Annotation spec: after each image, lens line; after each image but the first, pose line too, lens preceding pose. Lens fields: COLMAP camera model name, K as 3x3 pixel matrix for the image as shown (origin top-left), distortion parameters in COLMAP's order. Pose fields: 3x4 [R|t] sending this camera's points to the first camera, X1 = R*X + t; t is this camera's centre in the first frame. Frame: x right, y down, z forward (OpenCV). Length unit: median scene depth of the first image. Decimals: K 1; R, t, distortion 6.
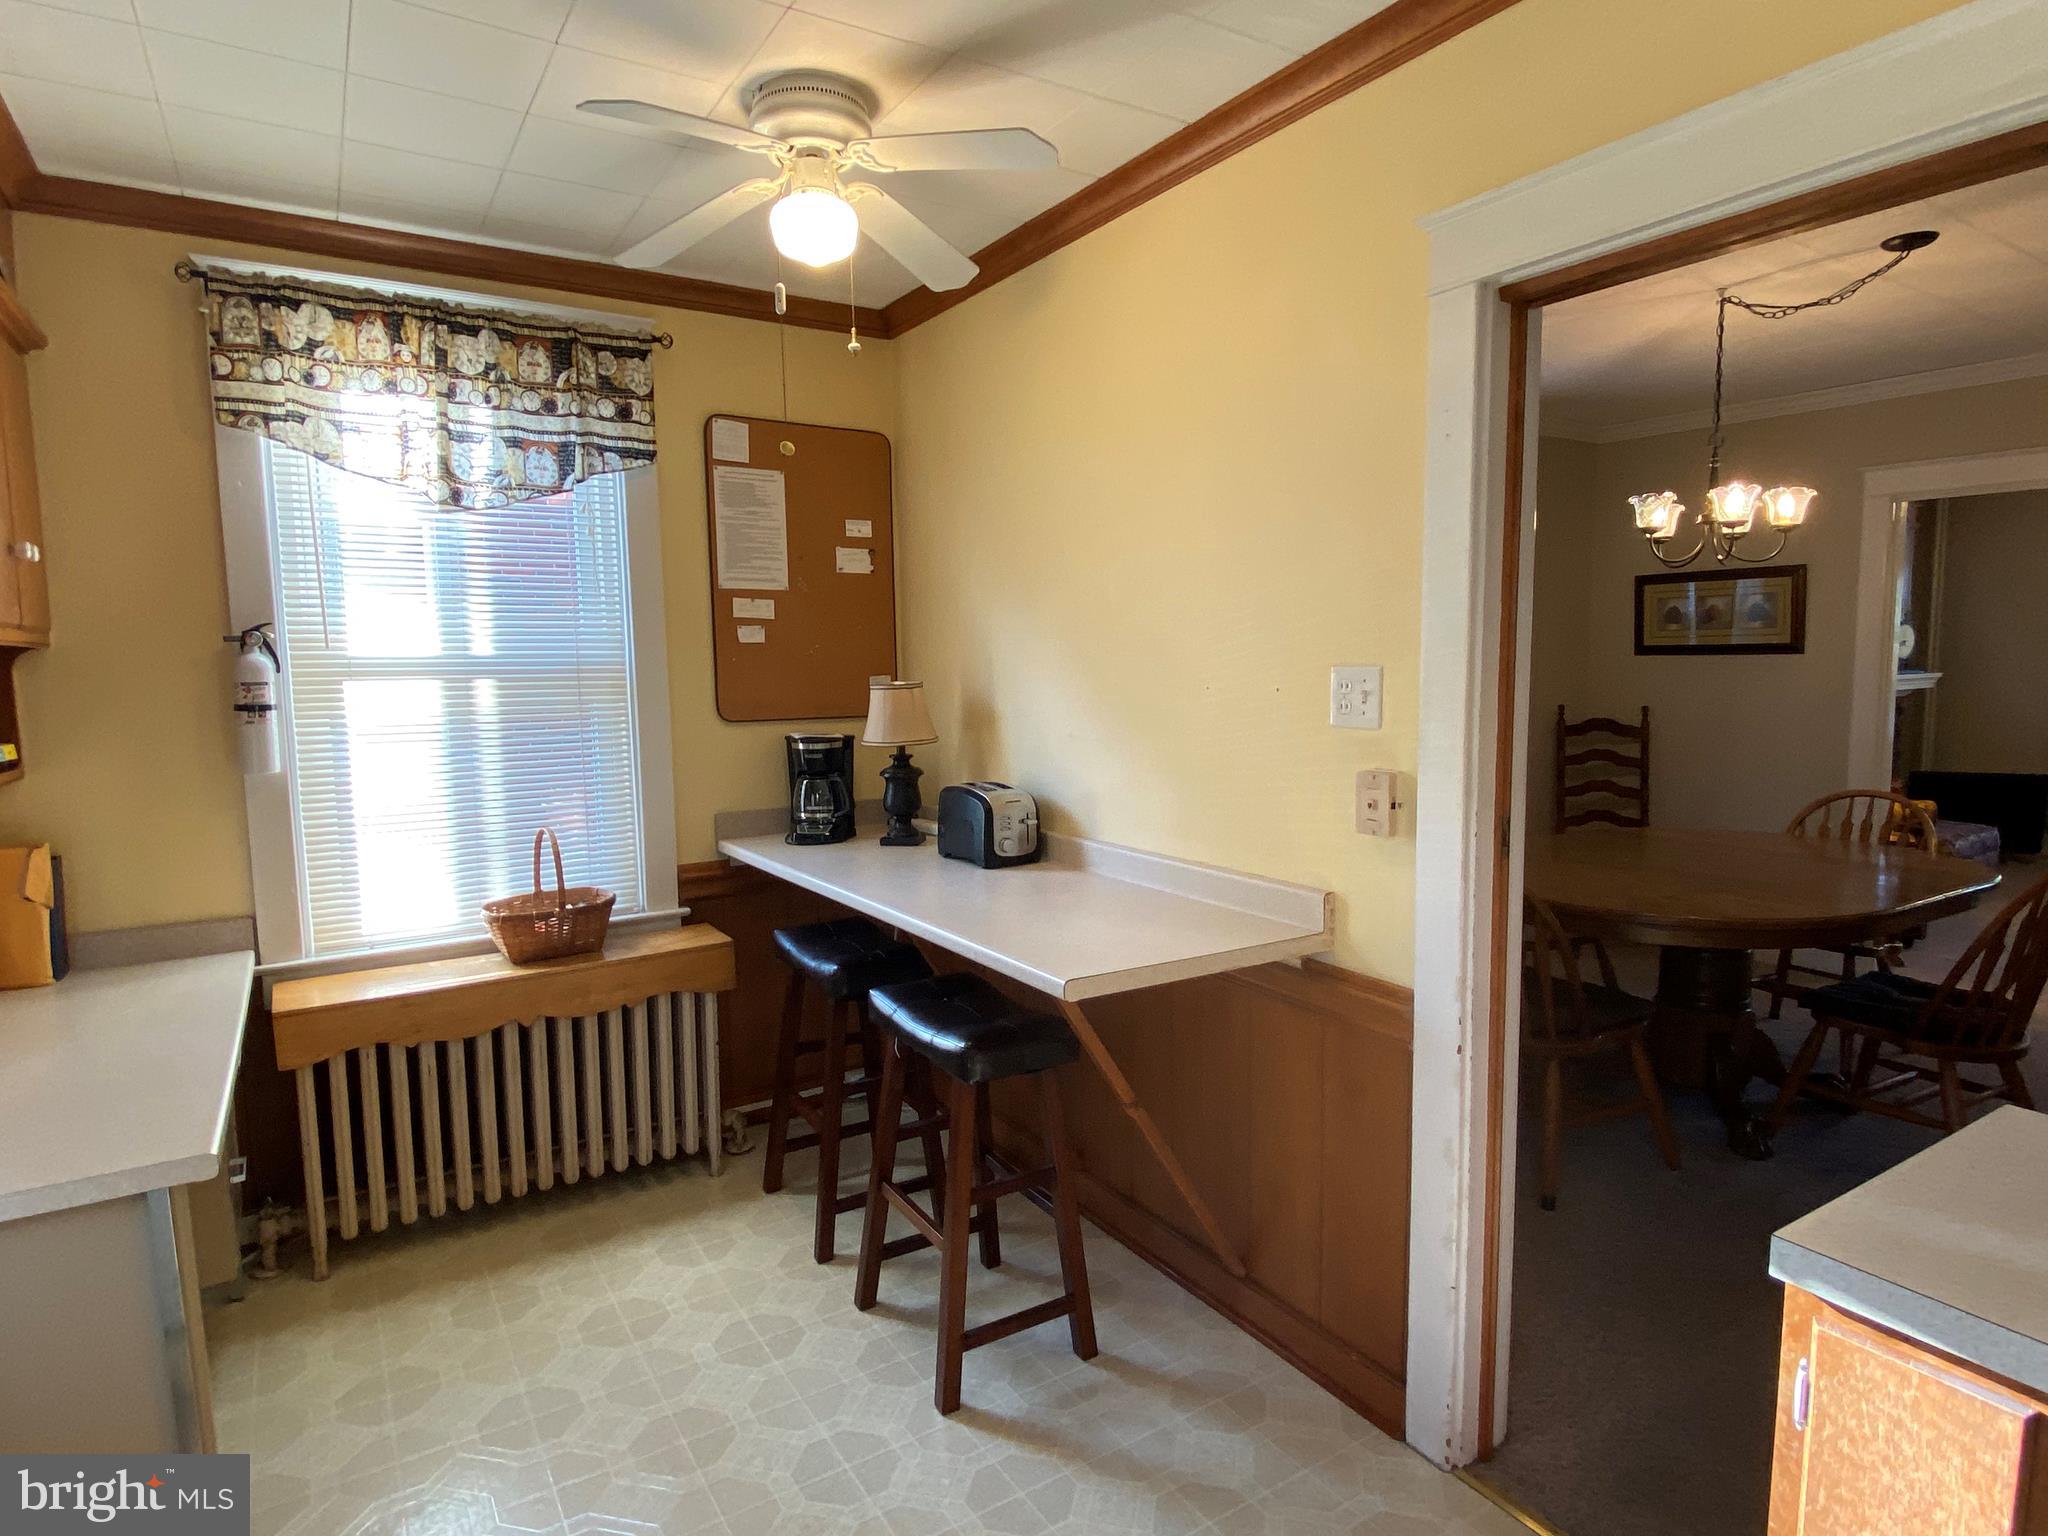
lens RADIAL K [[1109.2, 0, 1018.6], [0, 1109.2, 771.5], [0, 0, 1]] dist [0.026576, -0.028517]
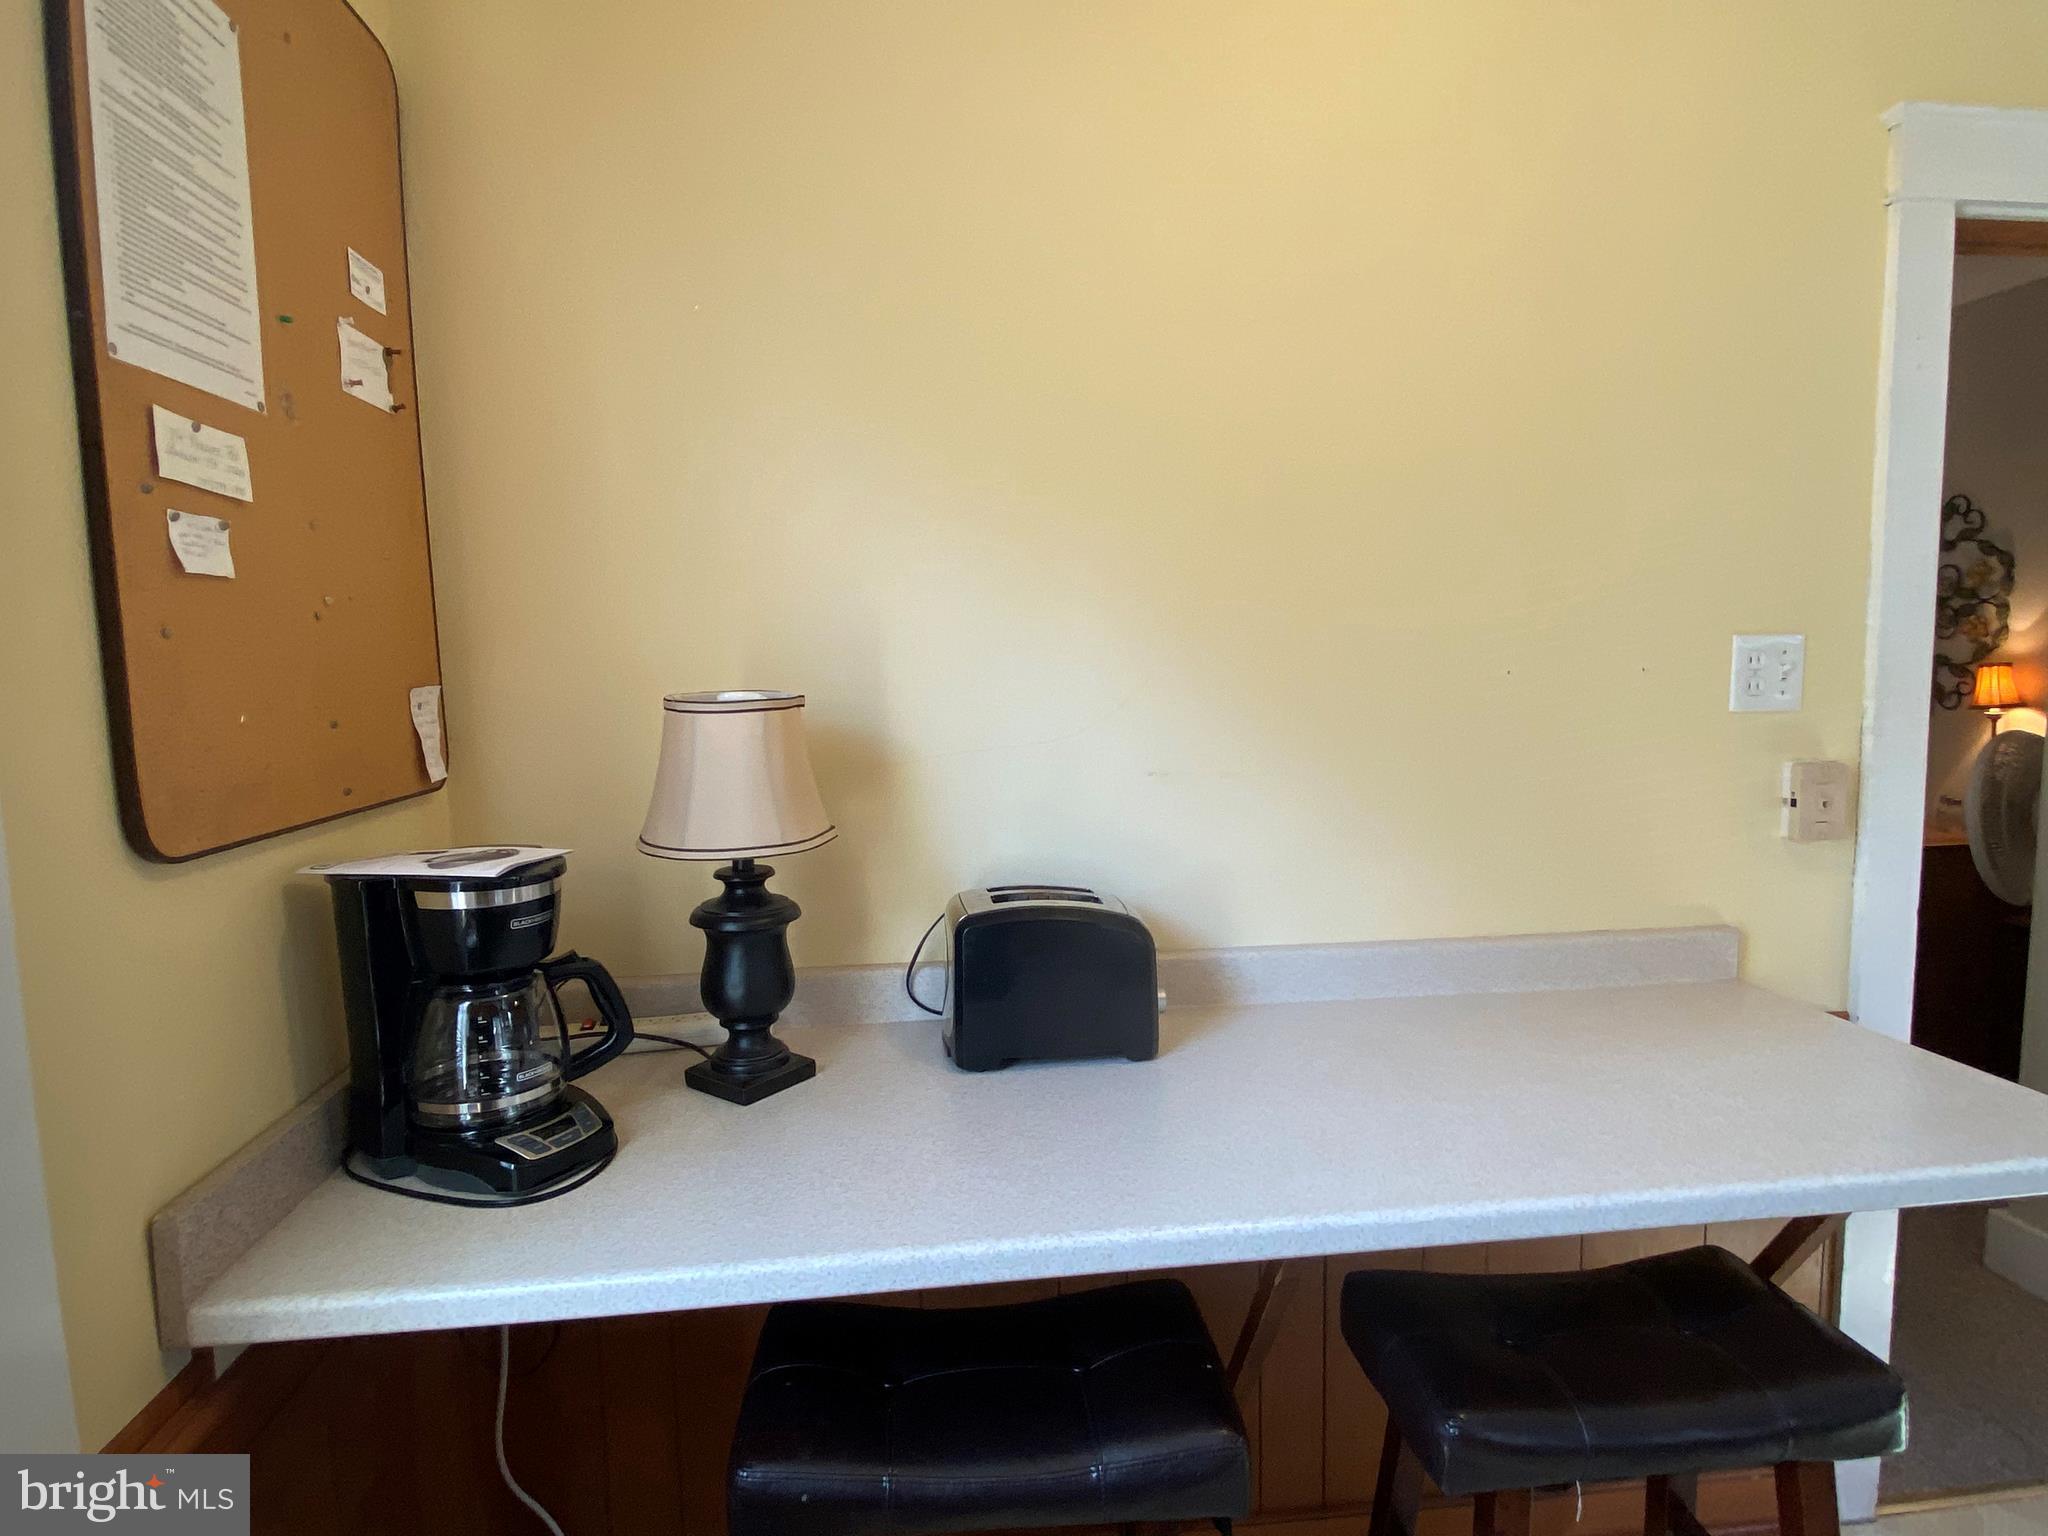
lens RADIAL K [[1109.2, 0, 1017.0], [0, 1109.2, 762.2], [0, 0, 1]] dist [0.026576, -0.028517]
pose [[0.461624, -0.088105, 0.882690, -0.500785], [0.104551, 0.993524, 0.044490, -0.073677], [-0.880893, 0.071749, 0.467846, 0.855960]]
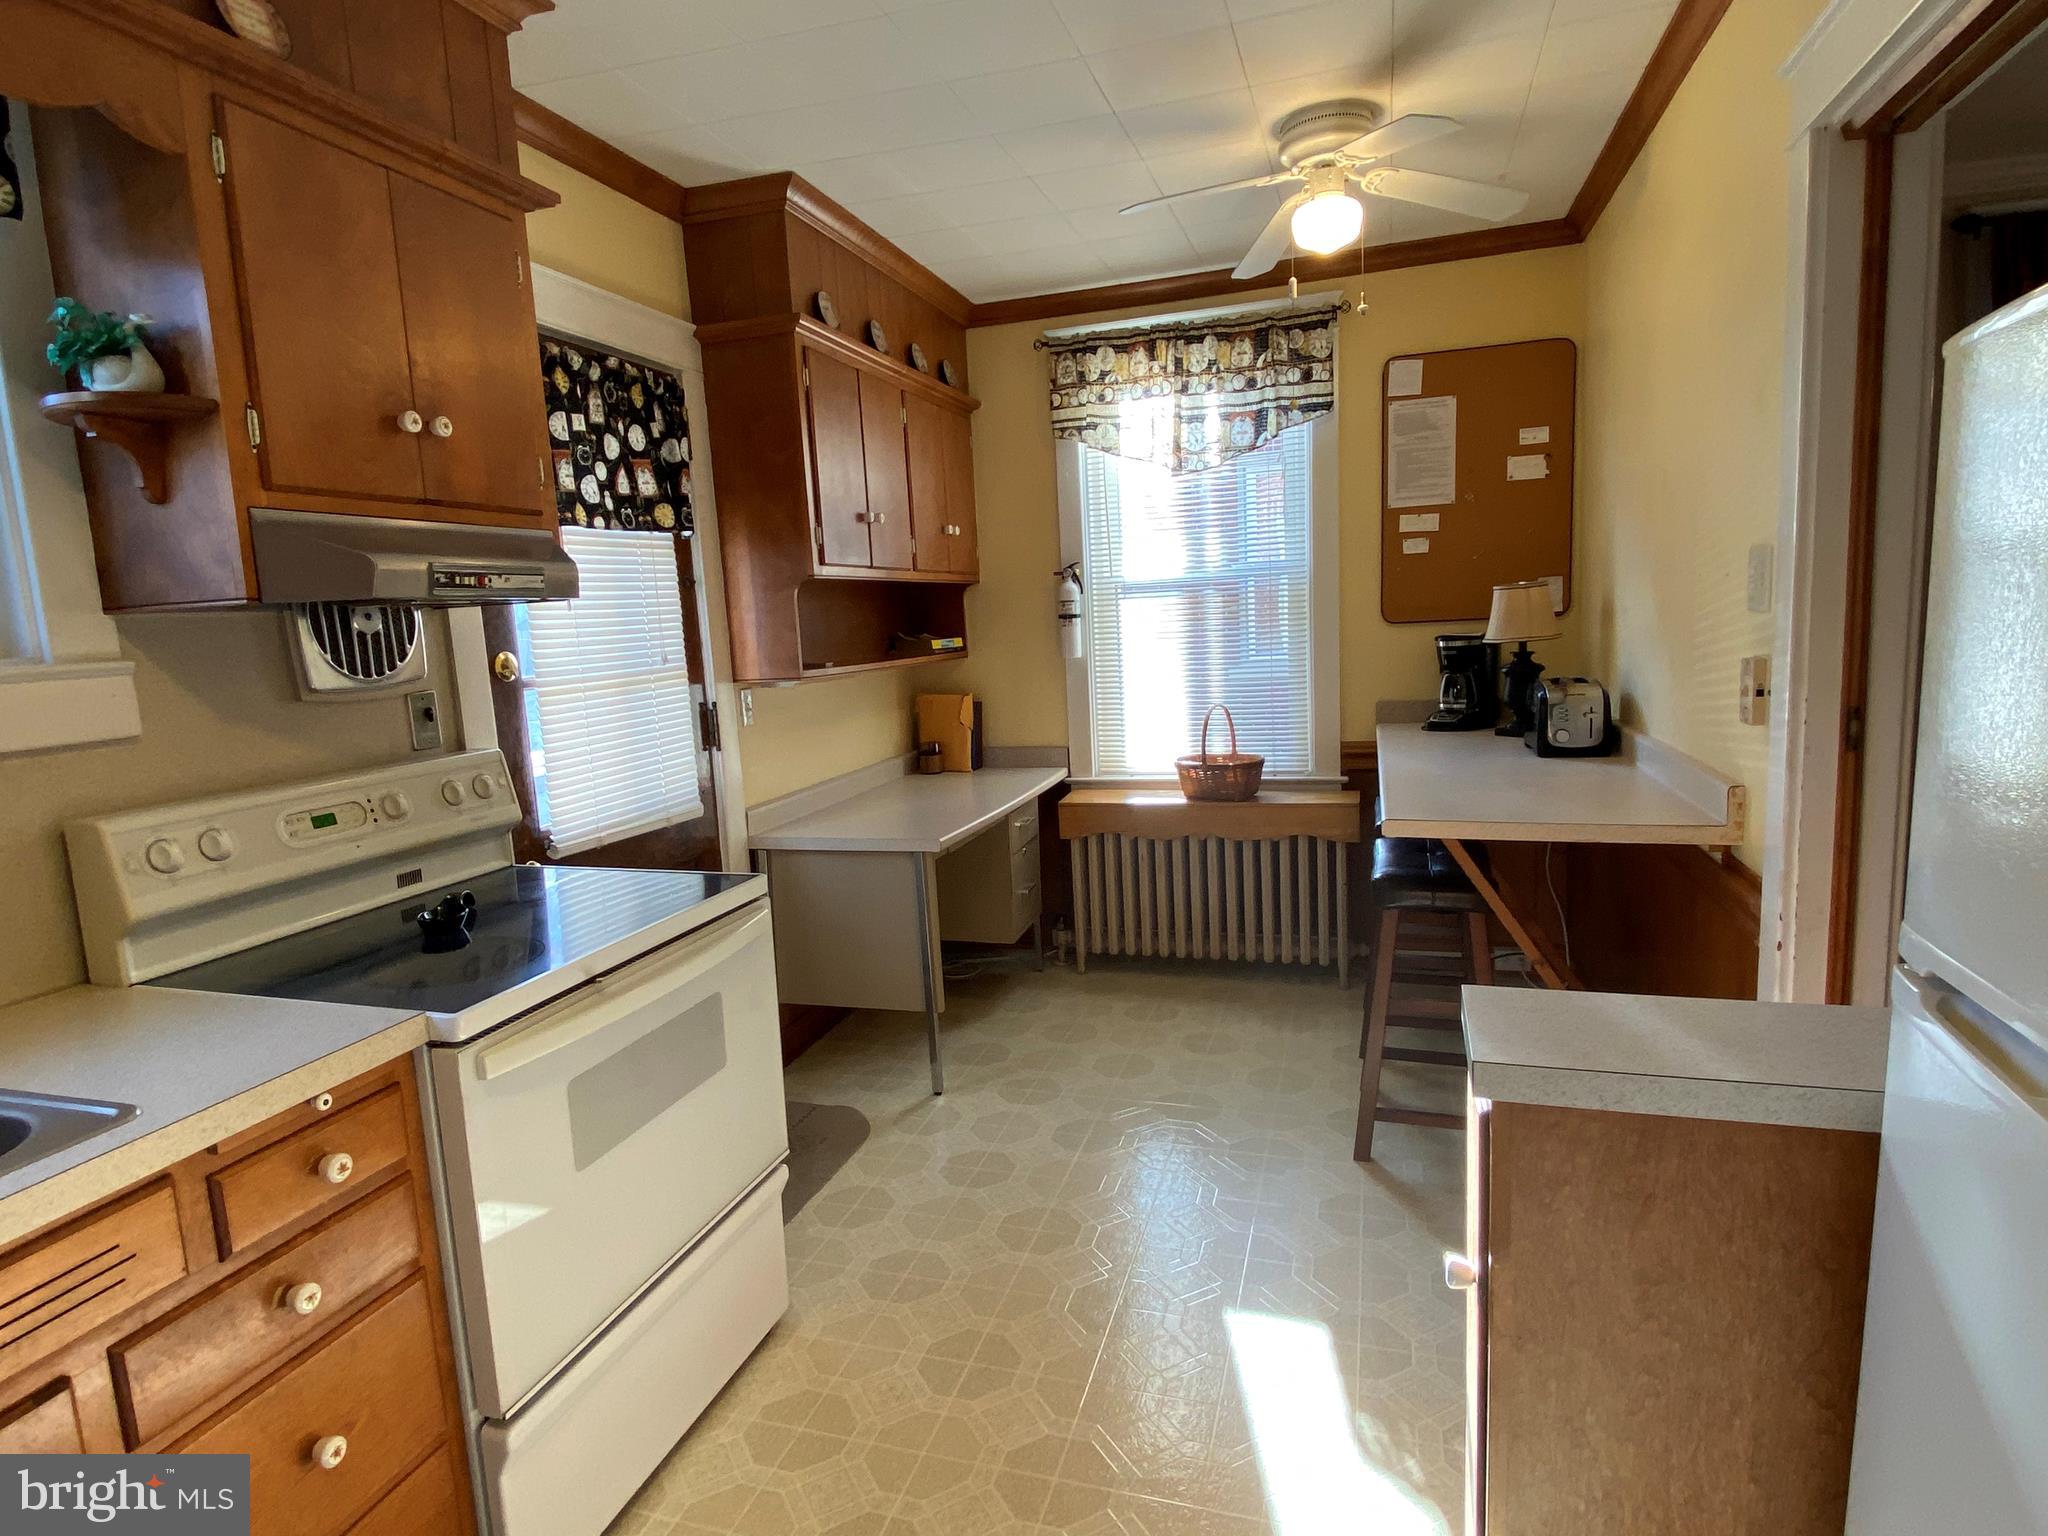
lens RADIAL K [[1109.2, 0, 1017.2], [0, 1109.2, 775.2], [0, 0, 1]] dist [0.026576, -0.028517]
pose [[0.644517, 0.092288, -0.759000, 0.488683], [-0.034111, 0.995171, 0.092038, 0.025699], [0.763829, -0.033430, 0.644553, -0.086149]]
